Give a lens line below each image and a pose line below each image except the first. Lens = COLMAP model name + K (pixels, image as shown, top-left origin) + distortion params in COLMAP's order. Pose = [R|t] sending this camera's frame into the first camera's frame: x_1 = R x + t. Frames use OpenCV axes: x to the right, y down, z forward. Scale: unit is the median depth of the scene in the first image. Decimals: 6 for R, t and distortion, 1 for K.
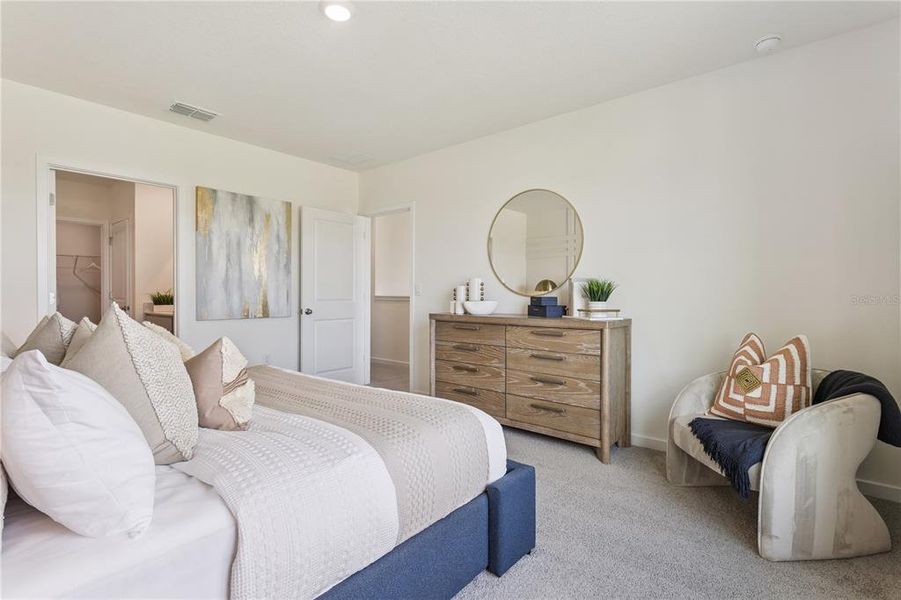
lens RADIAL K [[419.9, 0, 450.9], [0, 419.9, 297.2], [0, 0, 1]] dist [-0.011624, 0.001216]
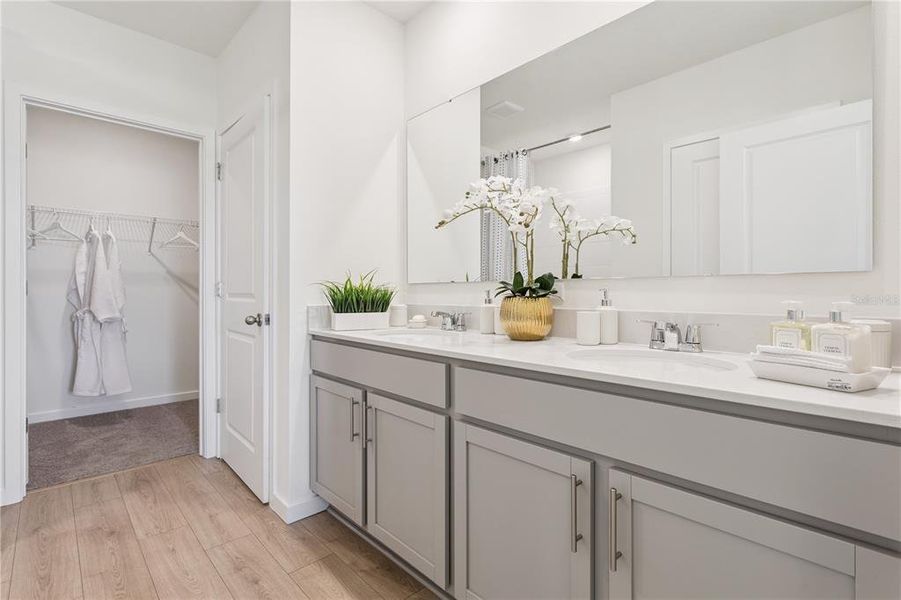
lens RADIAL K [[419.9, 0, 450.0], [0, 419.9, 295.4], [0, 0, 1]] dist [-0.011624, 0.001216]
pose [[0.992340, -0.001293, -0.123534, -0.551096], [0.001730, 0.999993, 0.003431, 0.001660], [0.123529, -0.003619, 0.992334, 0.623198]]
